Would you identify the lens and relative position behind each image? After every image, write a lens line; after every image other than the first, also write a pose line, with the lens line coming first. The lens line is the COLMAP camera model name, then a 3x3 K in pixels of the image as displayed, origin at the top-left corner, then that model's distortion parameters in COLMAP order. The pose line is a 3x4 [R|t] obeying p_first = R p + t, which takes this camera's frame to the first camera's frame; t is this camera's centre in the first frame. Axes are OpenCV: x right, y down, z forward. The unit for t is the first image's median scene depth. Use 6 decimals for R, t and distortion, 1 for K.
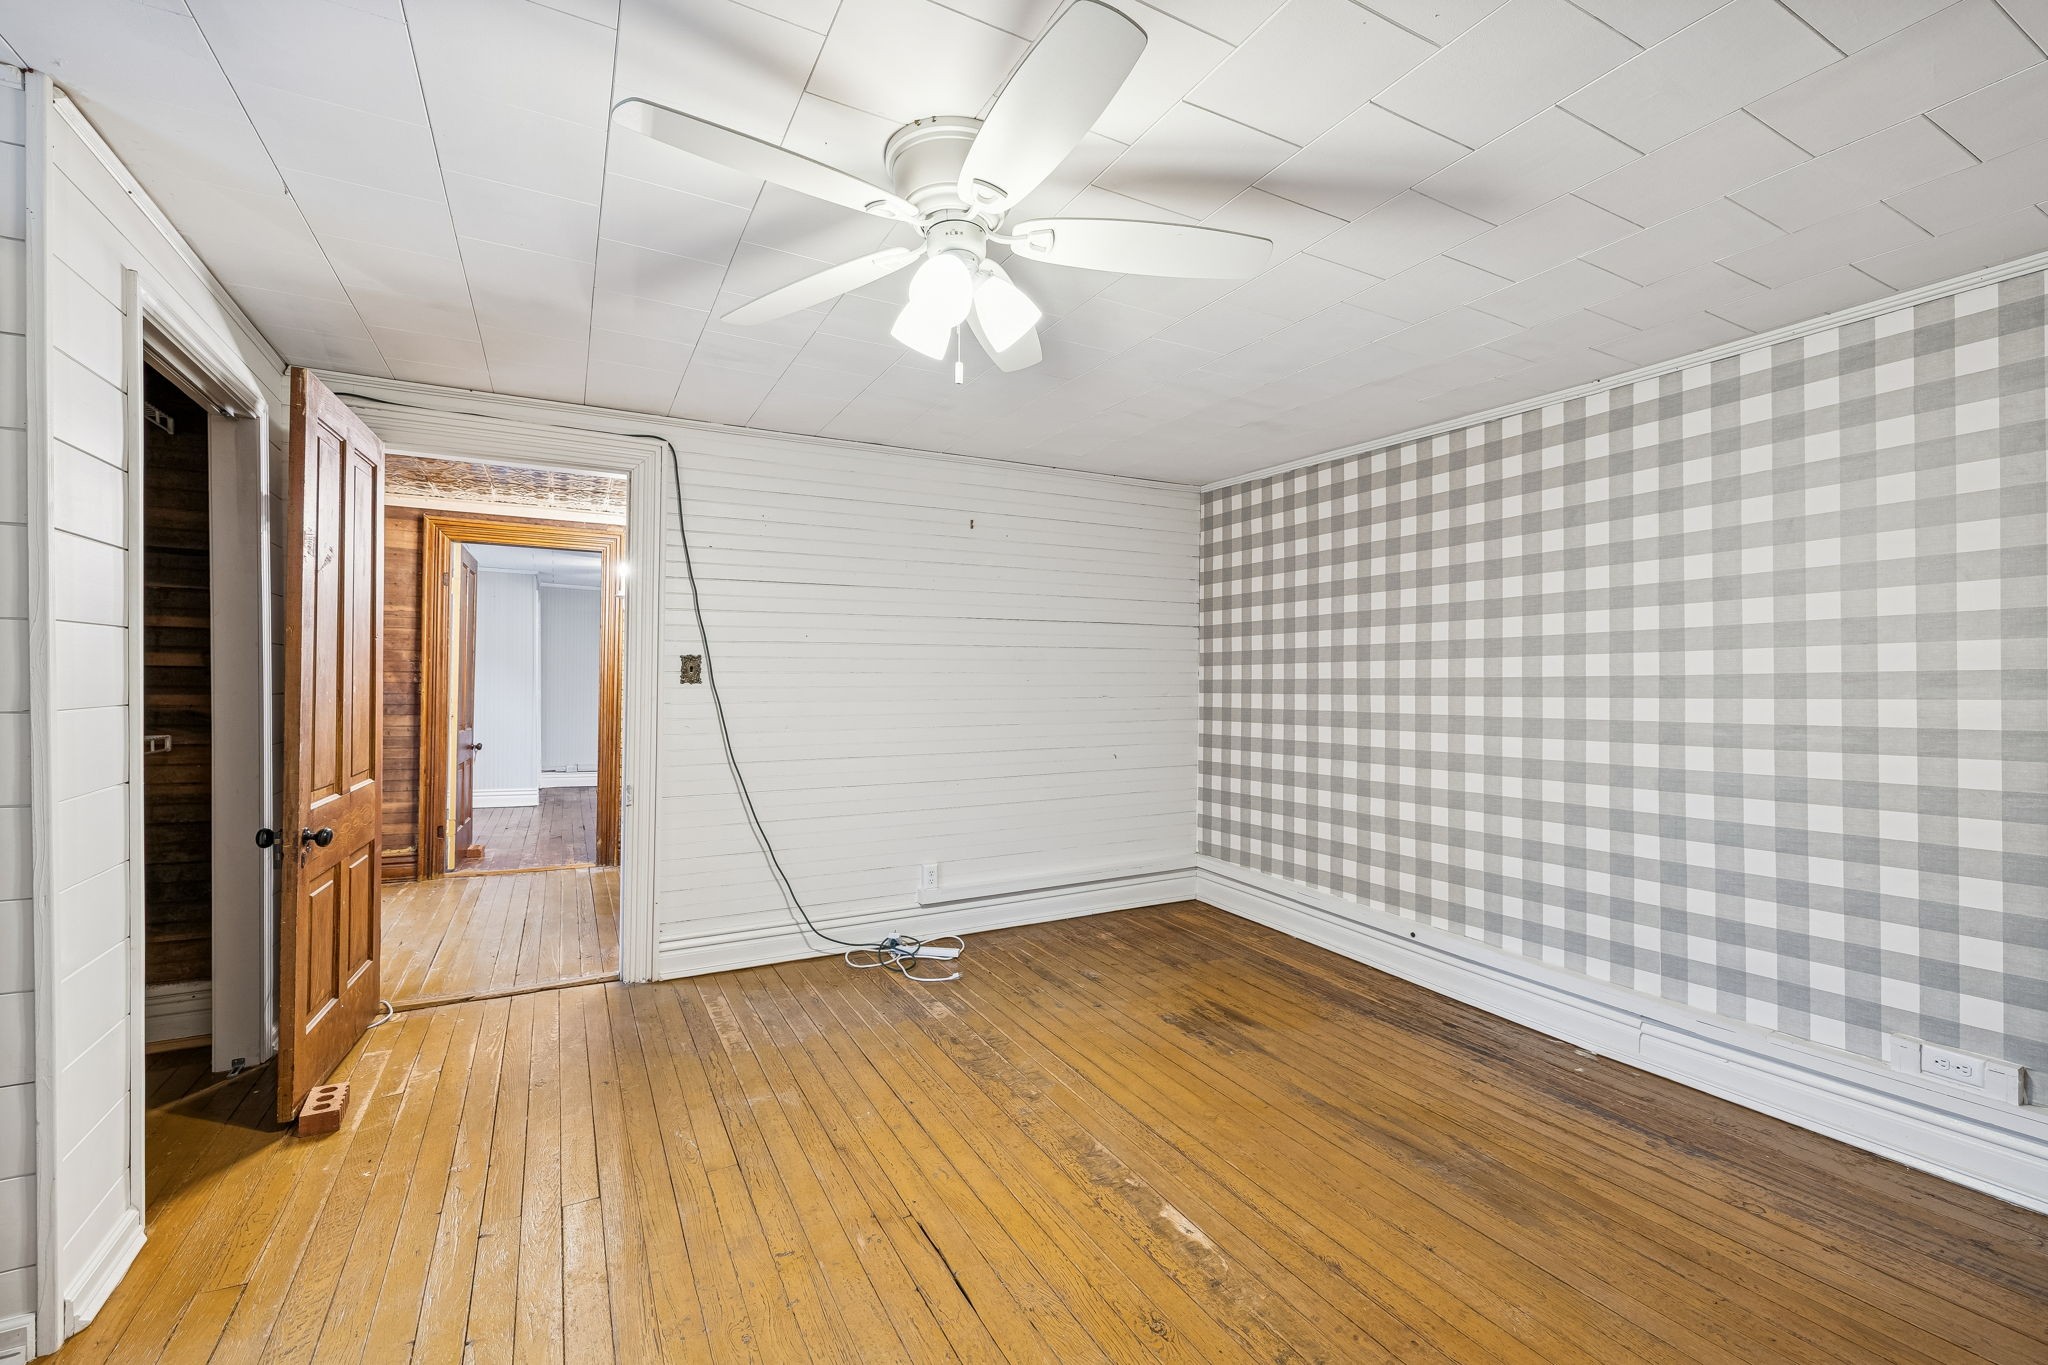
lens RADIAL K [[860.7, 0, 1014.9], [0, 860.7, 698.9], [0, 0, 1]] dist [0.004413, 0.000676]
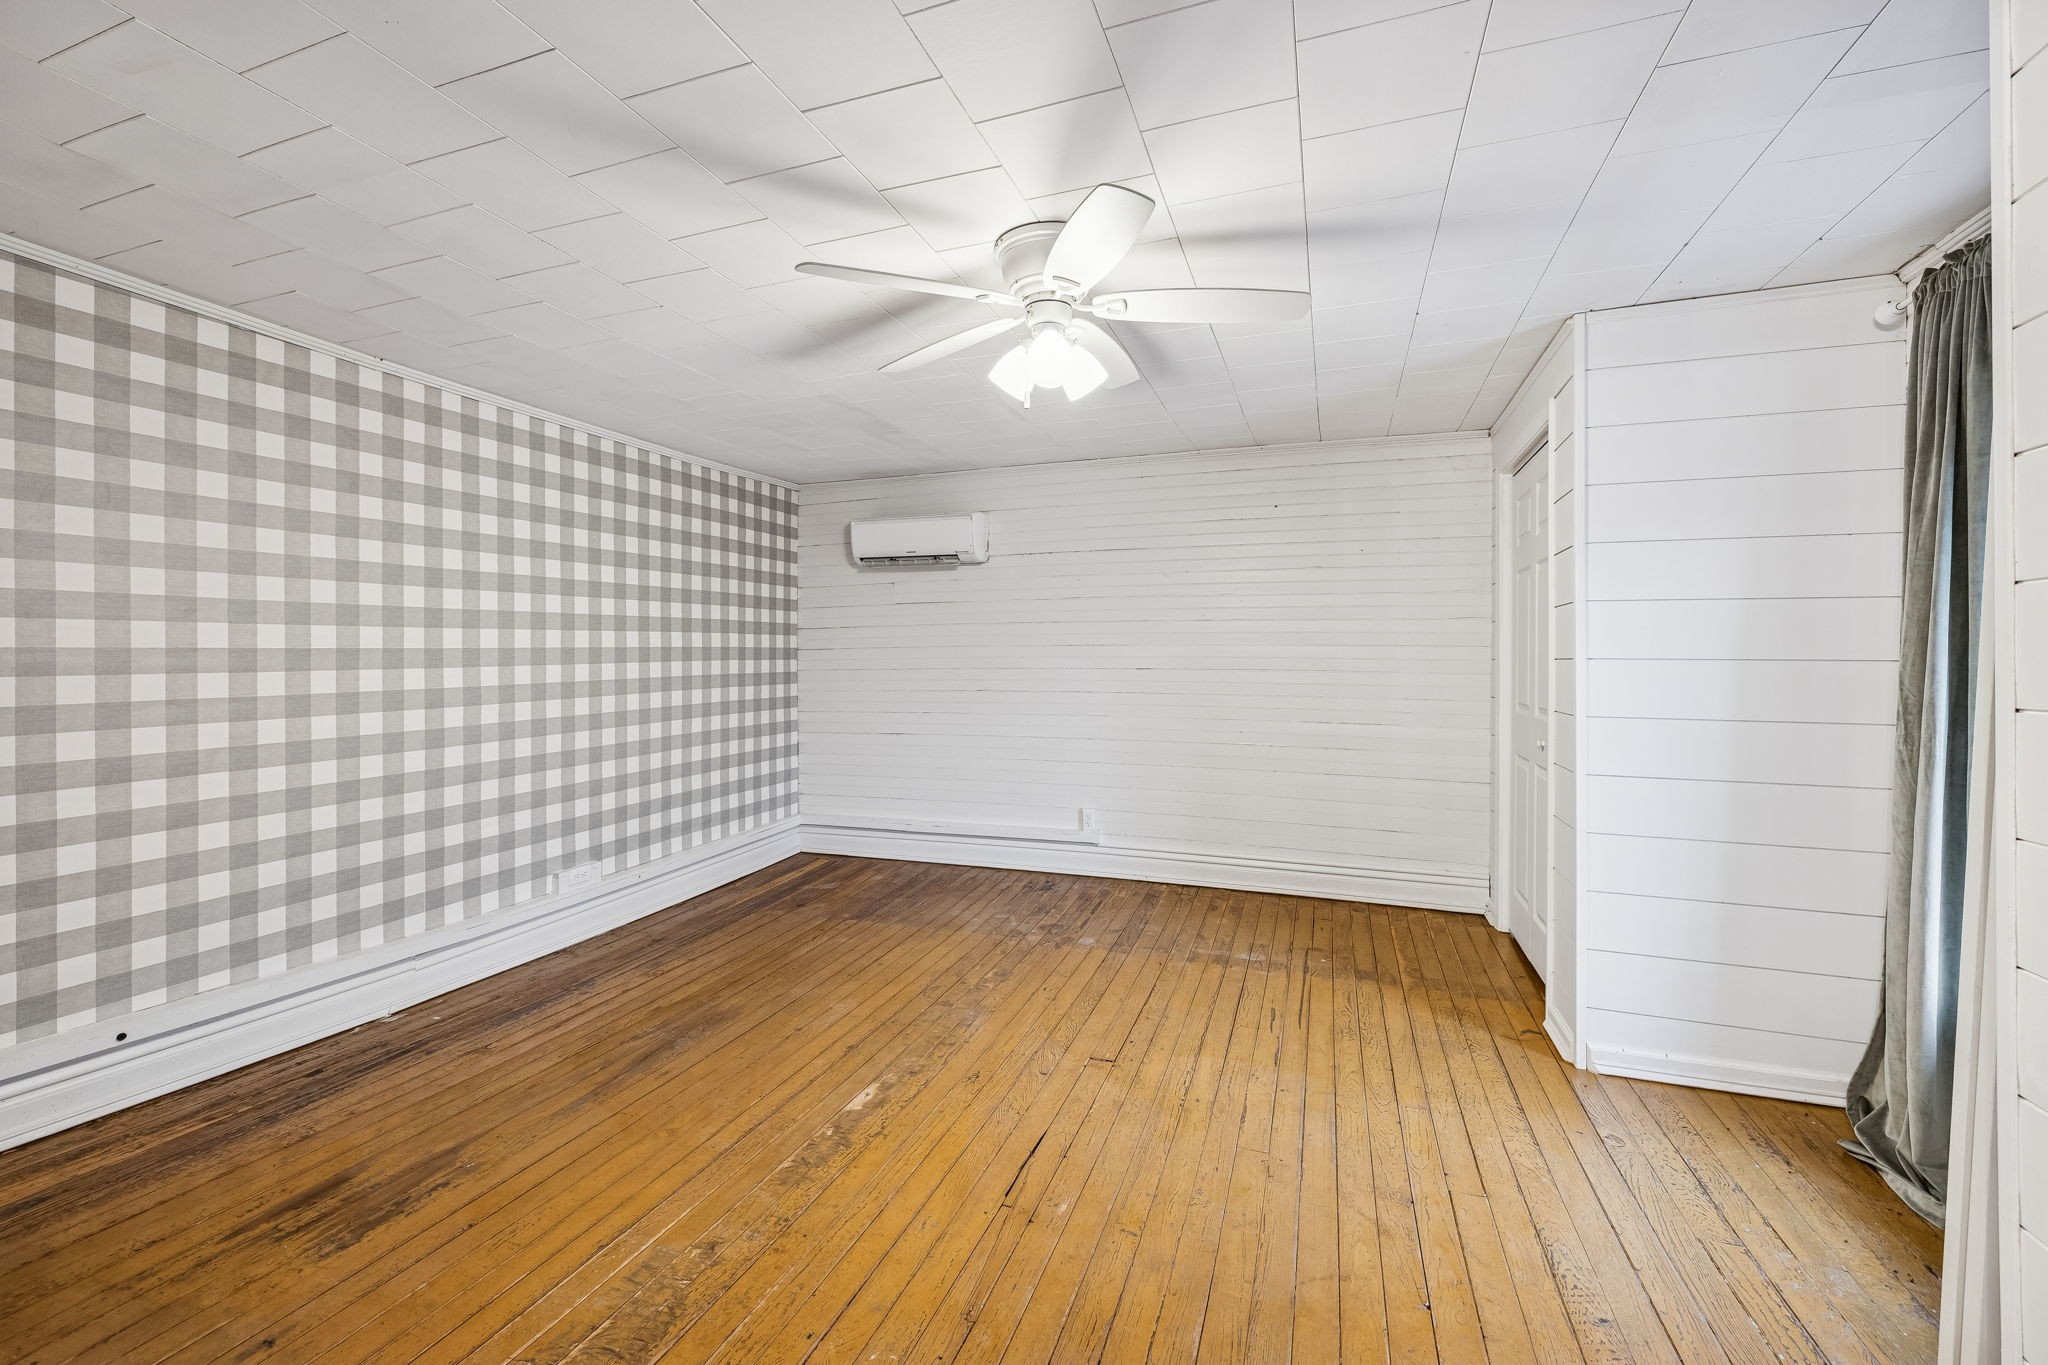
lens RADIAL K [[860.7, 0, 1011.7], [0, 860.7, 667.2], [0, 0, 1]] dist [0.004413, 0.000676]
pose [[-0.662296, -0.015391, 0.749084, -0.639804], [0.009907, 0.999522, 0.029296, -0.029055], [-0.749176, 0.026824, -0.661827, 1.221832]]
